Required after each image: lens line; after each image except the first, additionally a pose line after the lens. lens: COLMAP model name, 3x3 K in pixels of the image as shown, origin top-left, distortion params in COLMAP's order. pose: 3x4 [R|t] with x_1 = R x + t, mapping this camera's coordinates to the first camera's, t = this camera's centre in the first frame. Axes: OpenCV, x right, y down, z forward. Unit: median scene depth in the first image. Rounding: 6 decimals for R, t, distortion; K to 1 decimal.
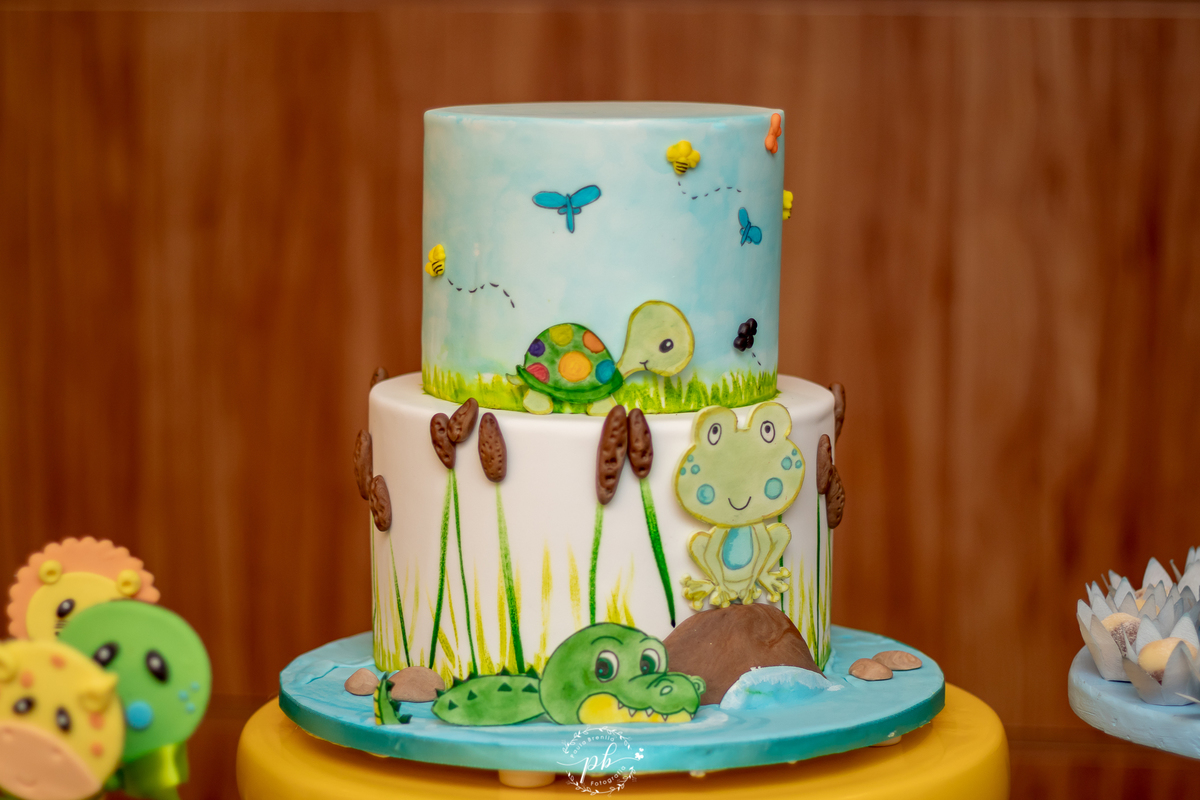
lens RADIAL K [[3078.8, 0, 599.3], [0, 3078.8, 400.0], [0, 0, 1]] dist [-0.154511, -0.372028]
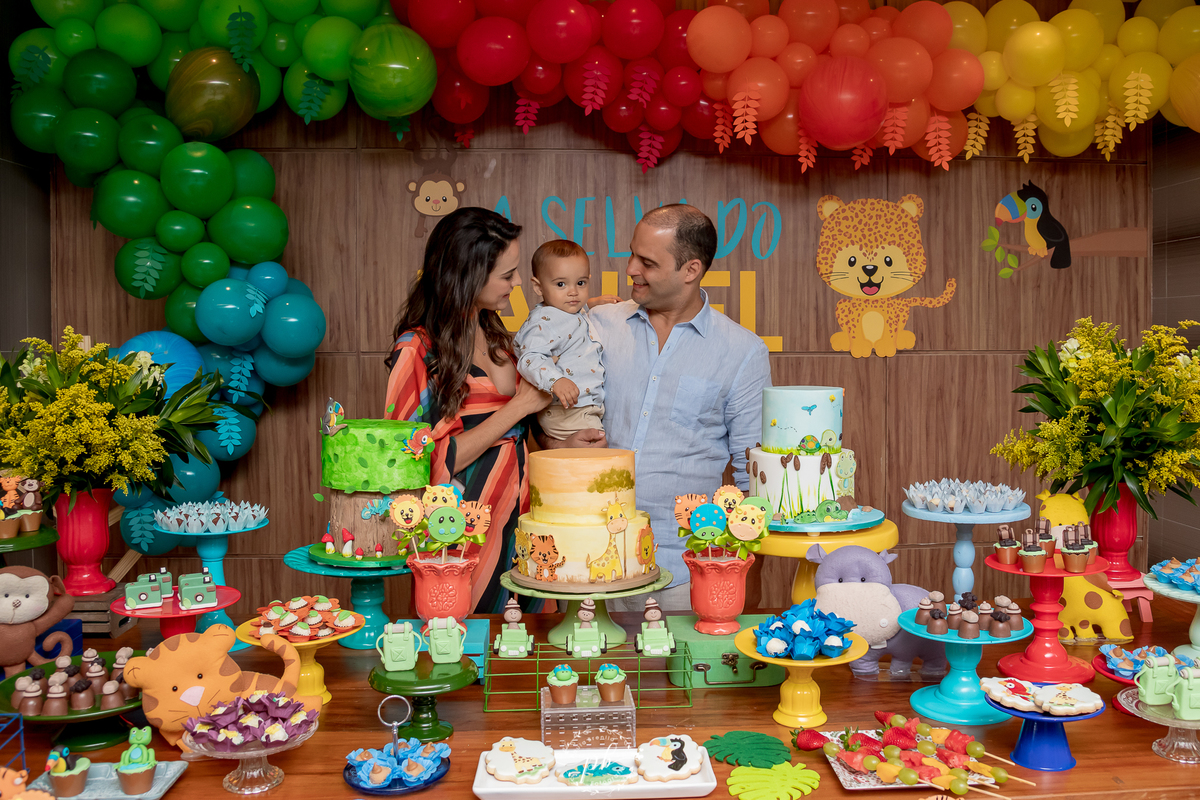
lens RADIAL K [[1033.2, 0, 655.7], [0, 1033.2, 375.0], [0, 0, 1]] dist [-0.140288, 0.116522]
pose [[0.976173, -0.015236, 0.216456, -0.562336], [0.035971, 0.995093, -0.092175, 0.018784], [-0.213990, 0.097765, 0.971931, -0.441826]]
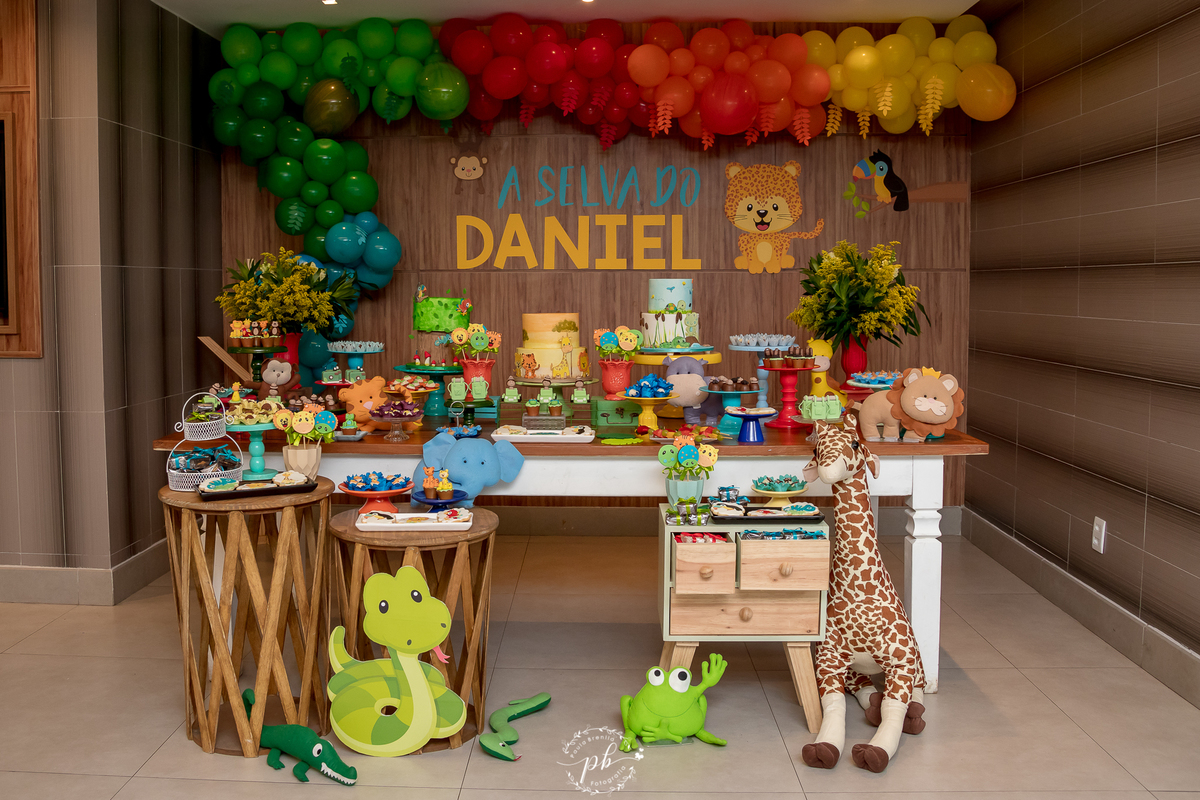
lens RADIAL K [[1083.0, 0, 546.2], [0, 1083.0, 364.5], [0, 0, 1]] dist [-0.145962, 0.130708]
pose [[0.995806, -0.016055, 0.090071, -0.625520], [0.021410, 0.998040, -0.058808, 0.312901], [-0.088950, 0.060490, 0.994198, -1.927030]]
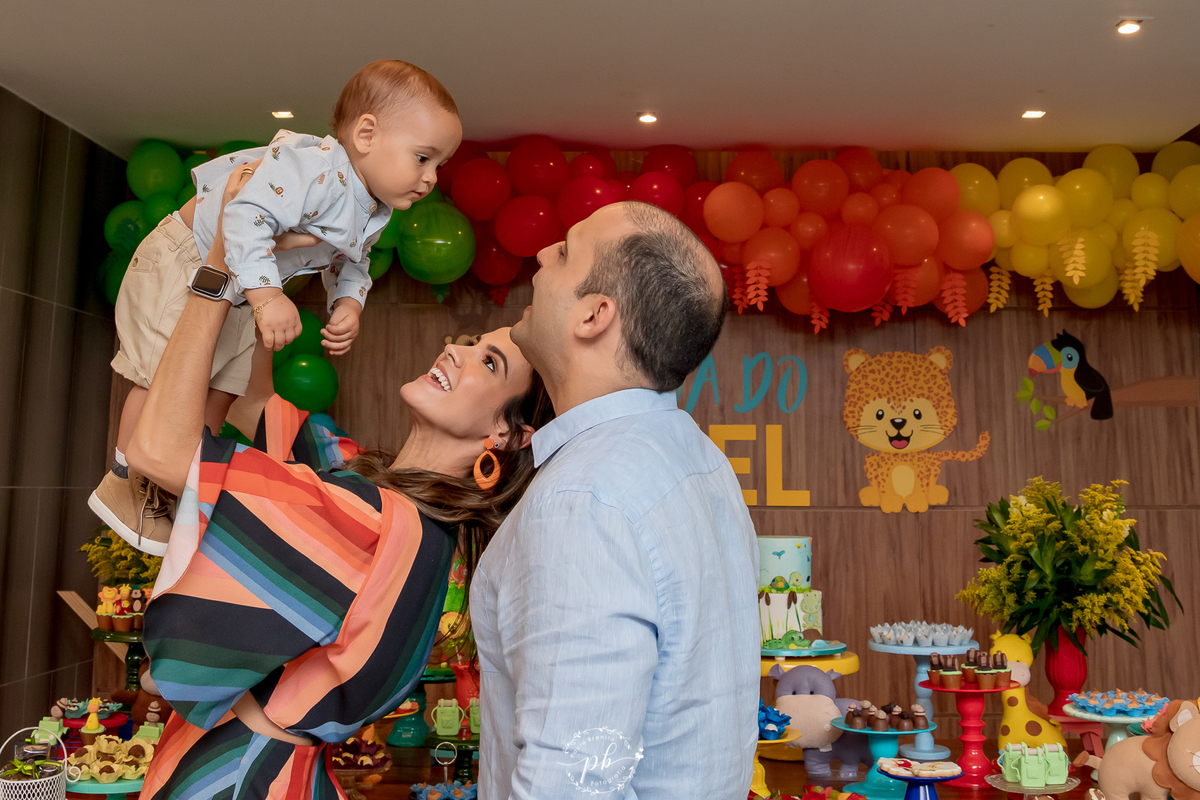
lens RADIAL K [[1451.0, 0, 540.3], [0, 1451.0, 171.8], [0, 0, 1]] dist [-0.144430, 0.128430]
pose [[0.997119, 0.025989, 0.071262, -0.638733], [-0.000434, 0.941416, -0.337248, 0.157770], [-0.075851, 0.336246, 0.938715, -1.615206]]
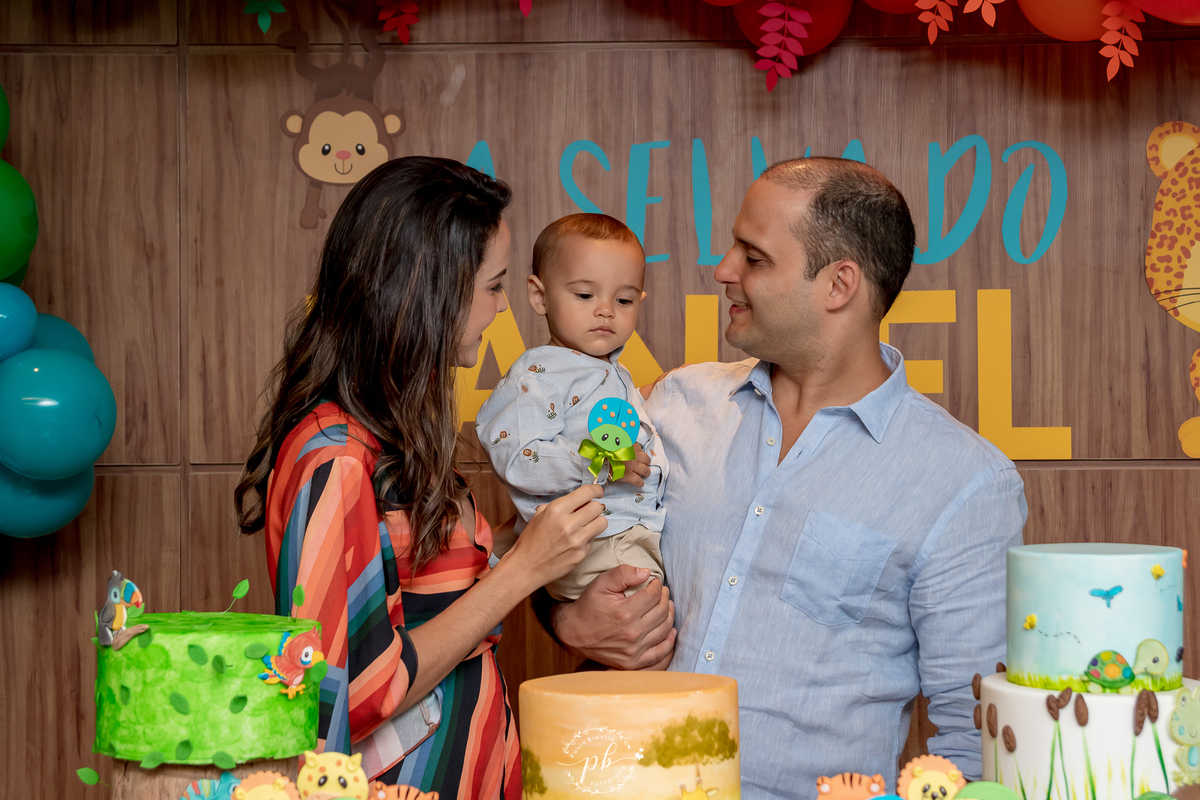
lens RADIAL K [[2190.7, 0, 590.7], [0, 2190.7, 400.3], [0, 0, 1]] dist [0.111748, 0.389042]
pose [[0.993766, -0.013880, 0.110623, -0.538504], [0.029114, 0.990100, -0.137310, 0.003555], [-0.107622, 0.139674, 0.984332, -0.504231]]
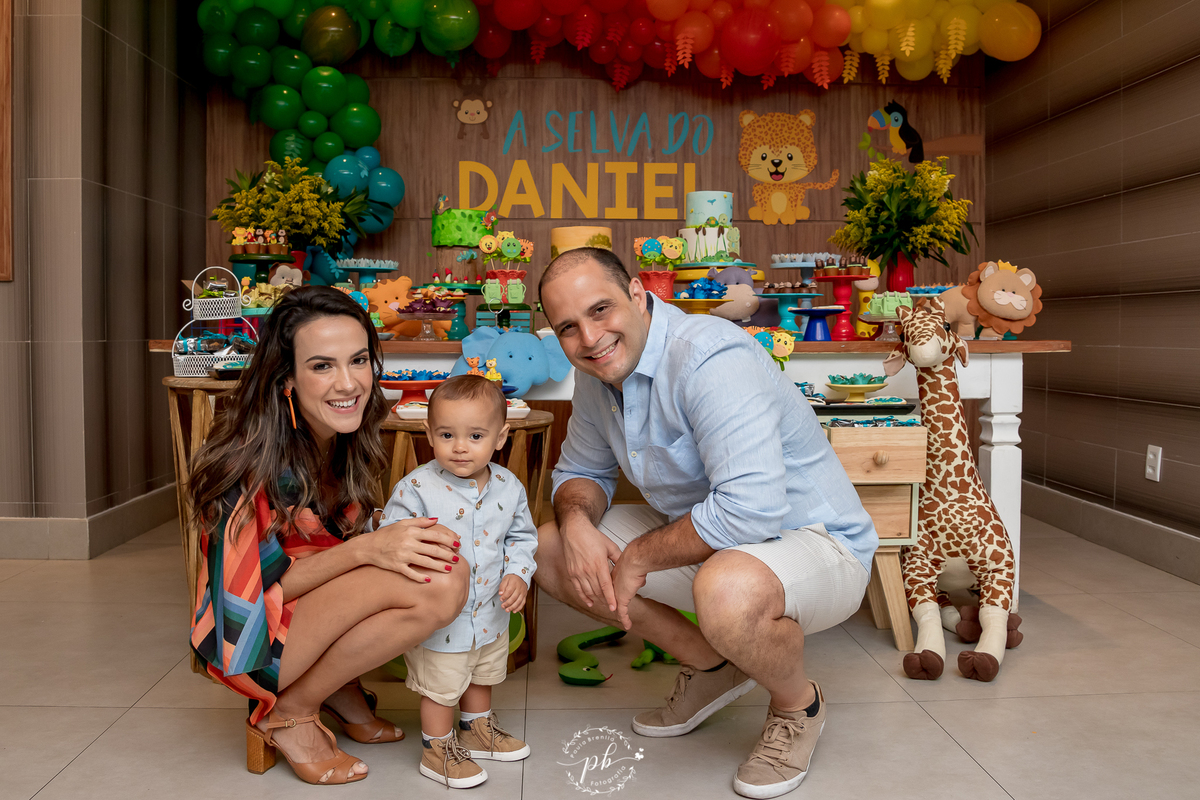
lens RADIAL K [[1059.8, 0, 577.4], [0, 1059.8, 378.0], [0, 0, 1]] dist [-0.146393, 0.128843]
pose [[0.985261, -0.012406, 0.170604, -0.824284], [0.027077, 0.996103, -0.083933, 0.611287], [-0.168898, 0.087315, 0.981758, -1.581994]]
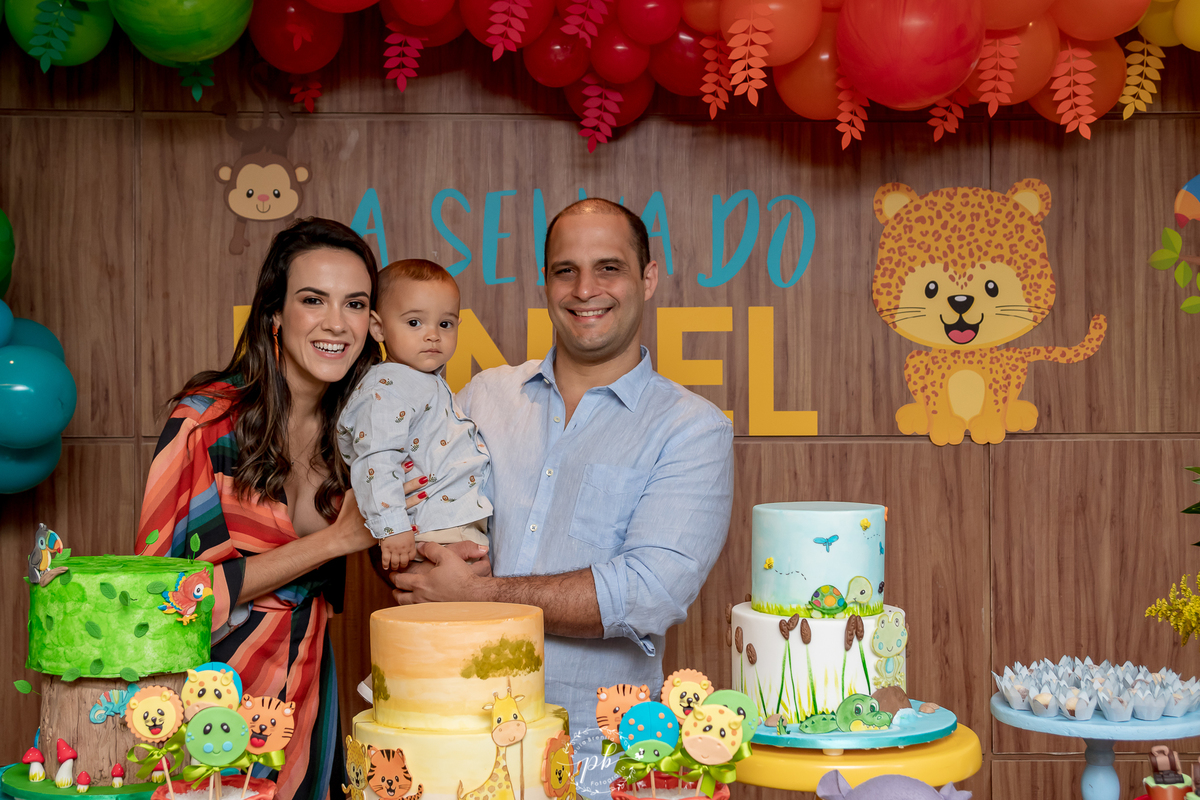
lens RADIAL K [[1611.1, 0, 590.6], [0, 1611.1, 401.0], [0, 0, 1]] dist [0.004766, 0.289264]
pose [[0.985092, -0.009173, 0.171781, -0.468708], [0.031568, 0.991259, -0.128098, -0.010066], [-0.169104, 0.131611, 0.976771, -0.403357]]
